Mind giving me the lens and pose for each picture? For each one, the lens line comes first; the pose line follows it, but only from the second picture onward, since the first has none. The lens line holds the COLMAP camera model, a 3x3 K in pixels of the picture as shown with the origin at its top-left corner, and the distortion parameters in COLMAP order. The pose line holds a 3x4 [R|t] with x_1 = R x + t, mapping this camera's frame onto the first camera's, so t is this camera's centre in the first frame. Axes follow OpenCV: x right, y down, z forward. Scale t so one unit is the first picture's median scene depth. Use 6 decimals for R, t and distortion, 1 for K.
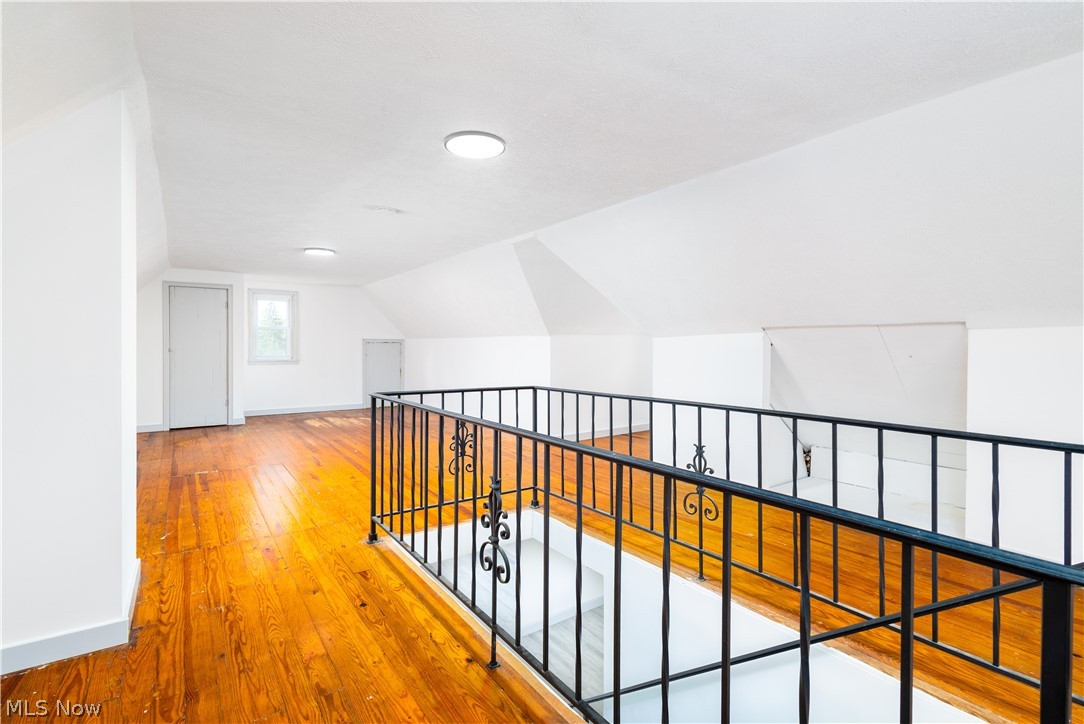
lens RADIAL K [[510.0, 0, 541.6], [0, 510.0, 353.2], [0, 0, 1]] dist [-0.006002, -0.000922]
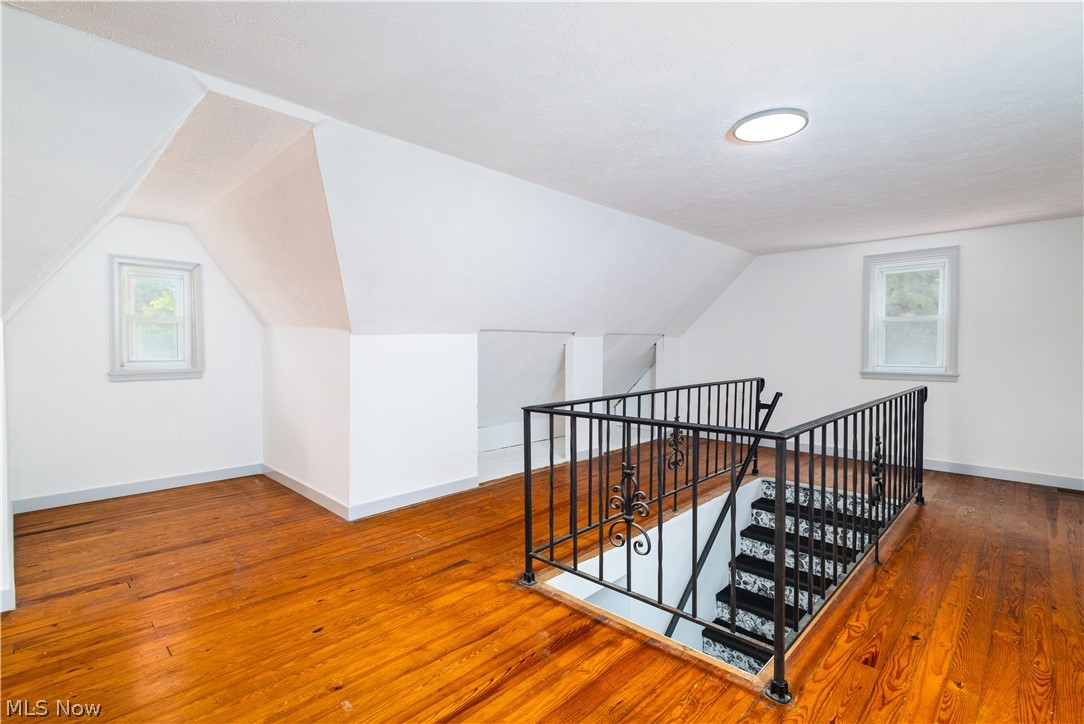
lens RADIAL K [[510.0, 0, 541.4], [0, 510.0, 358.5], [0, 0, 1]] dist [-0.006002, -0.000922]
pose [[-0.182294, -0.019211, 0.983056, -0.908576], [0.021808, 0.999484, 0.023576, -0.015727], [-0.983002, 0.025736, -0.181781, 1.494361]]
